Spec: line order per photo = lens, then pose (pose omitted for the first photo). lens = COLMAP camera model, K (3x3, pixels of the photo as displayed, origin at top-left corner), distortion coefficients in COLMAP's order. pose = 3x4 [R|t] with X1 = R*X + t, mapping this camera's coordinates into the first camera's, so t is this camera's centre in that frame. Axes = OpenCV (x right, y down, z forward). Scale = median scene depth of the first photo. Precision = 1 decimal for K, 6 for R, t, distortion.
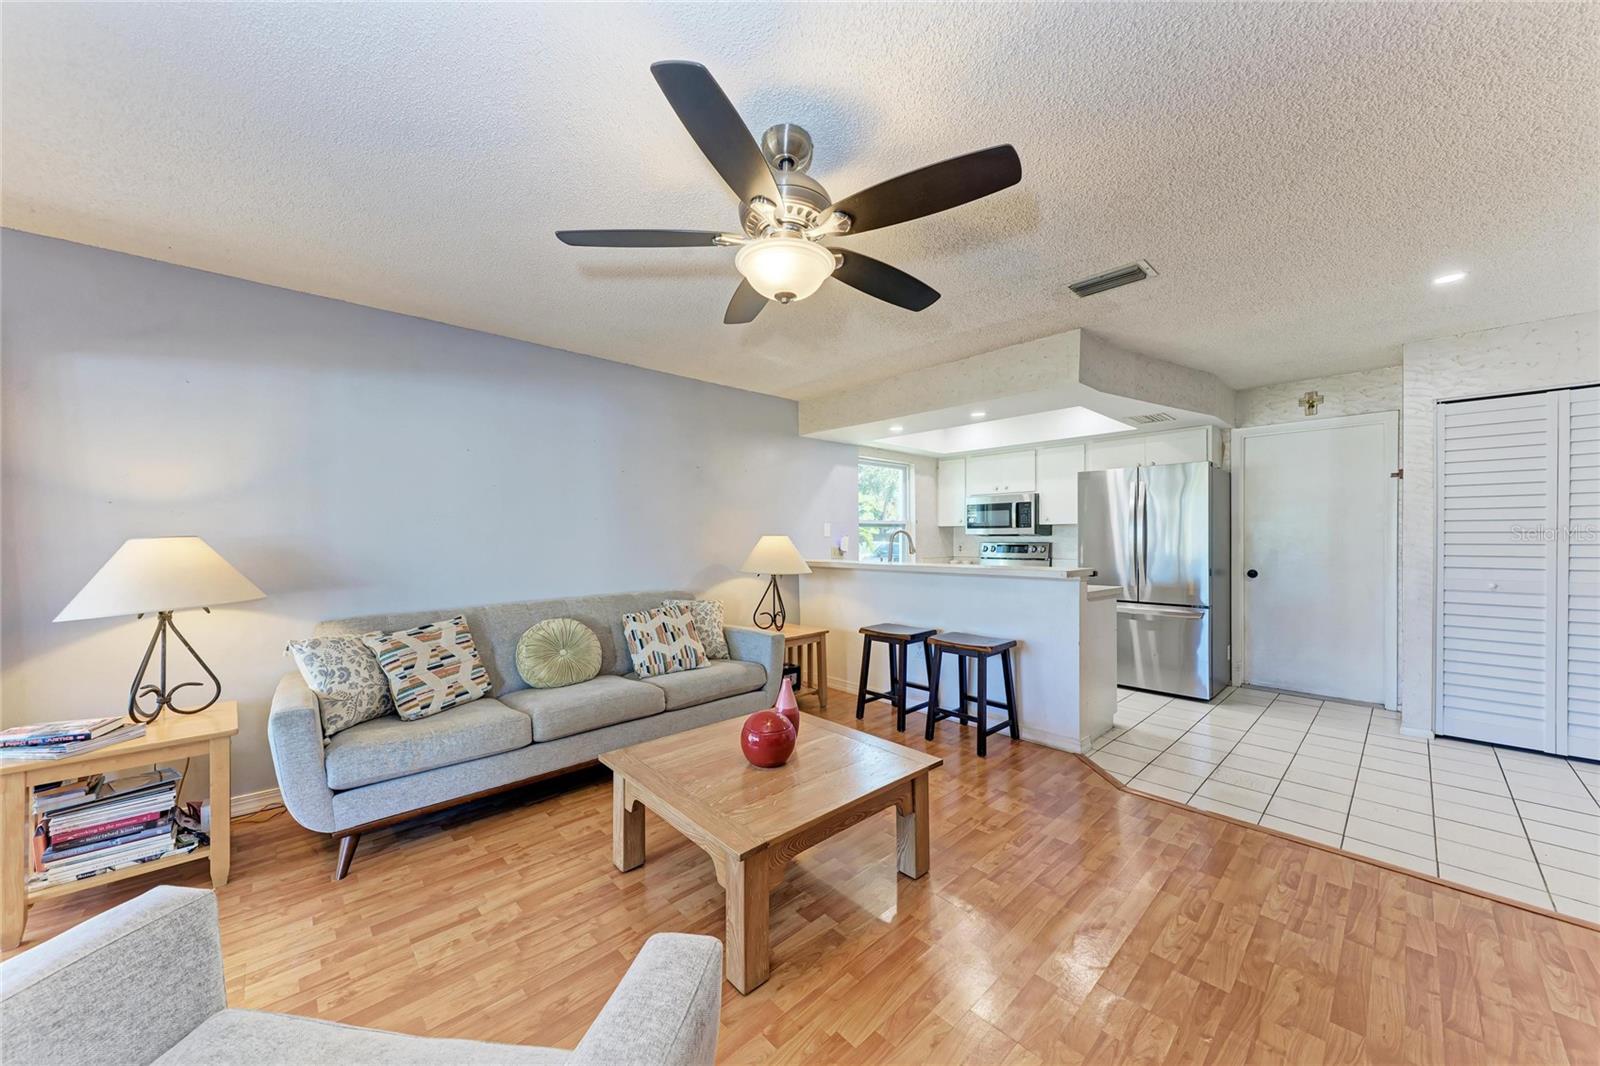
lens RADIAL K [[561.0, 0, 796.5], [0, 561.0, 539.8], [0, 0, 1]] dist [-0.000540, -0.000257]
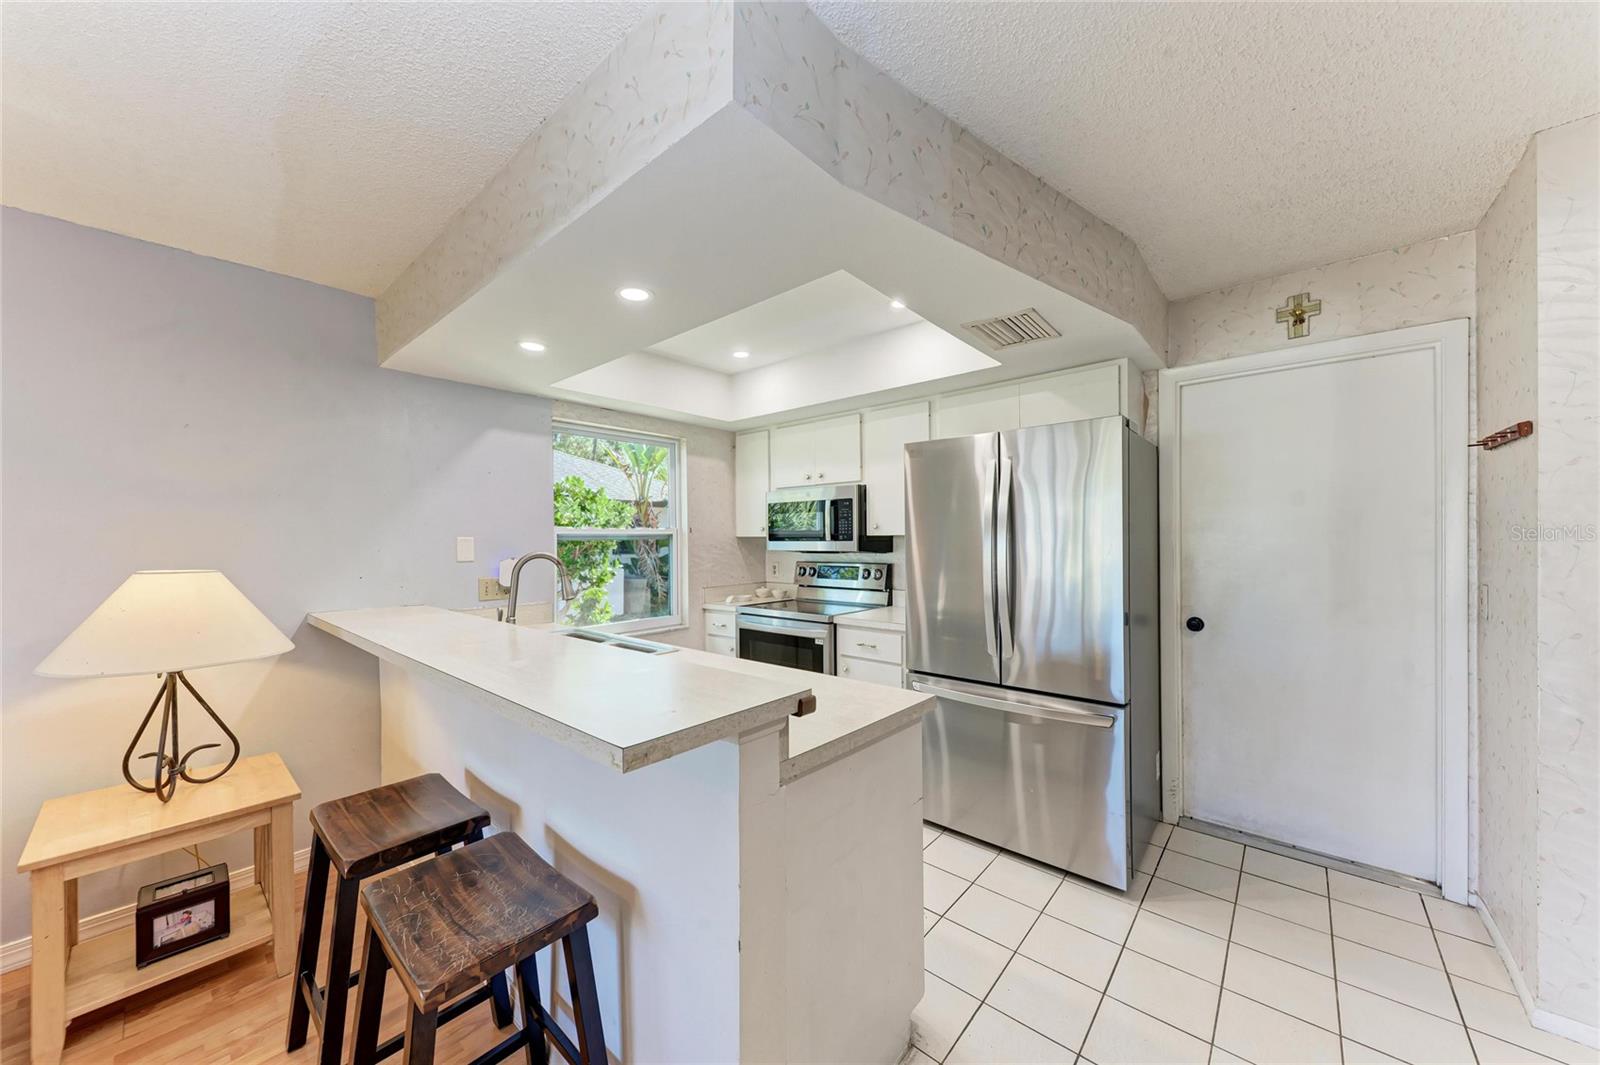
lens RADIAL K [[563.4, 0, 800.3], [0, 563.4, 539.0], [0, 0, 1]] dist [0.001266, -0.000072]
pose [[0.993642, -0.003673, 0.112524, 0.347863], [0.004092, 0.999986, -0.003489, -0.025717], [-0.112510, 0.003927, 0.993643, 0.472823]]
